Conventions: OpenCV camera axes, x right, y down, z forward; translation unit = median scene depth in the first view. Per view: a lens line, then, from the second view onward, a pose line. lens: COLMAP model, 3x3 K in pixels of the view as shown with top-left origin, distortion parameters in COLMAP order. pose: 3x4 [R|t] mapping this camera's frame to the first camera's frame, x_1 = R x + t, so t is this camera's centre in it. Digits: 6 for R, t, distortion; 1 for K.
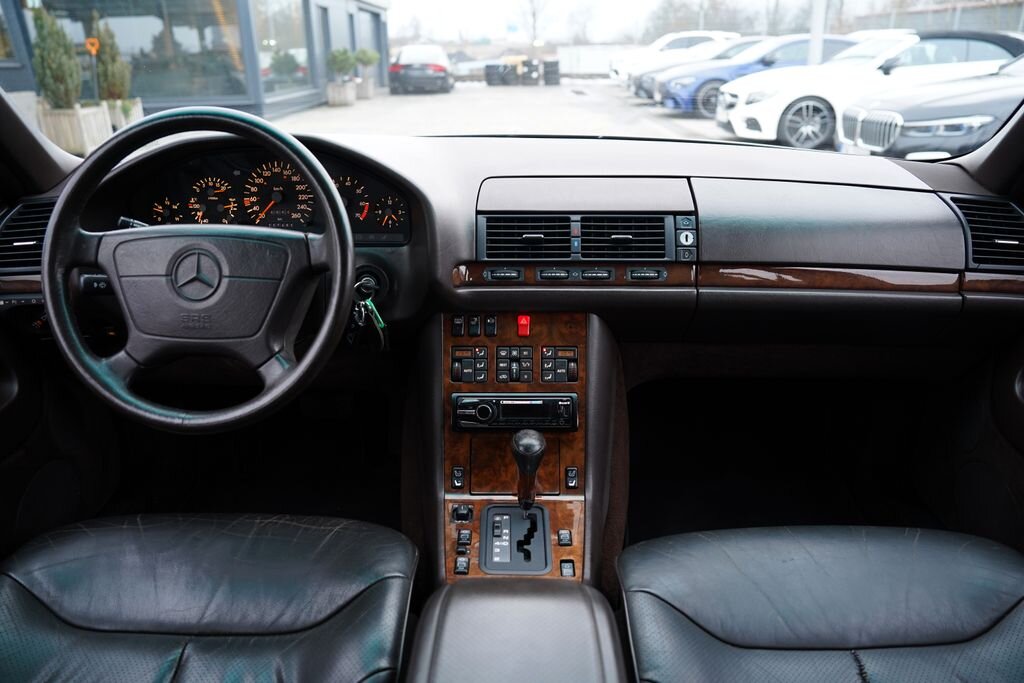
lens RADIAL K [[703.9, 0, 511.2], [0, 703.9, 340.1], [0, 0, 1]] dist [-0.096052, 0.069540]
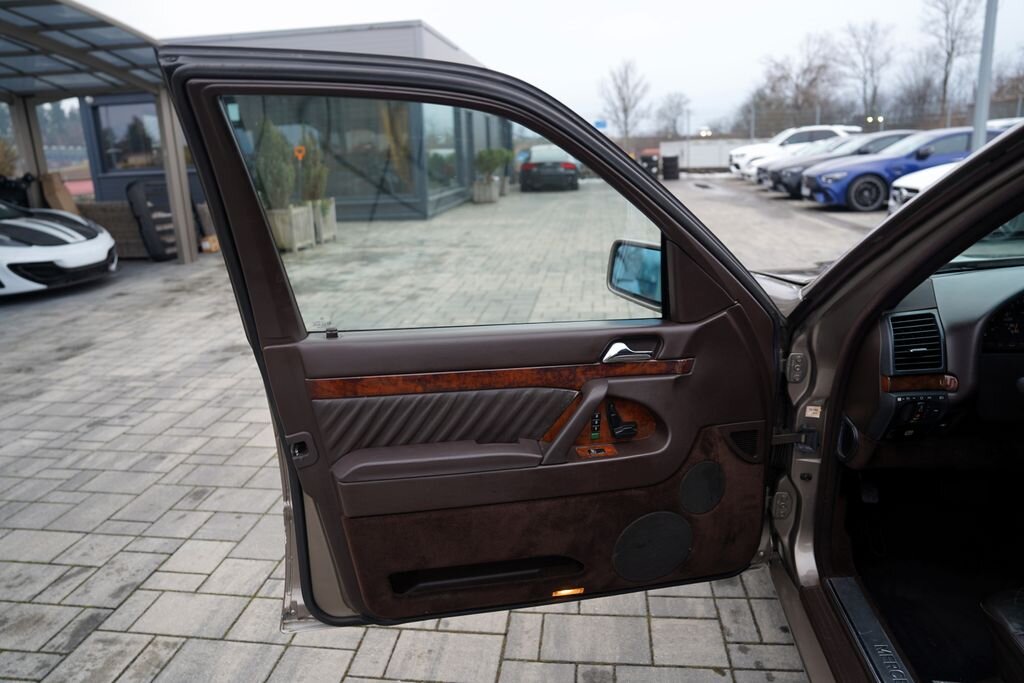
lens RADIAL K [[707.0, 0, 520.0], [0, 707.0, 339.4], [0, 0, 1]] dist [-0.100033, 0.073967]
pose [[0.993650, 0.007175, -0.112286, -1.192485], [-0.021320, 0.991892, -0.125283, 0.006867], [0.110477, 0.126881, 0.985746, -0.263208]]
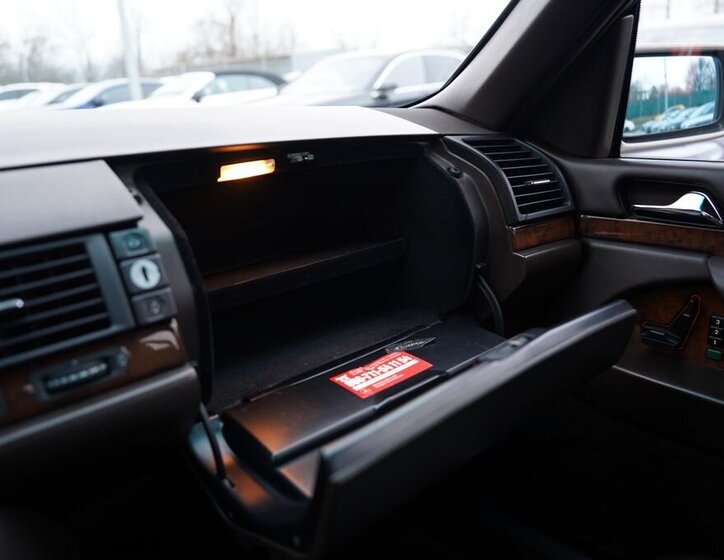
lens RADIAL K [[574.8, 0, 362.0], [0, 574.8, 280.0], [0, 0, 1]] dist [-0.112883, 0.086851]
pose [[0.721447, -0.241020, 0.649171, 0.102019], [0.296704, 0.954650, 0.024698, -0.104082], [-0.625684, 0.174793, 0.760241, 0.593804]]
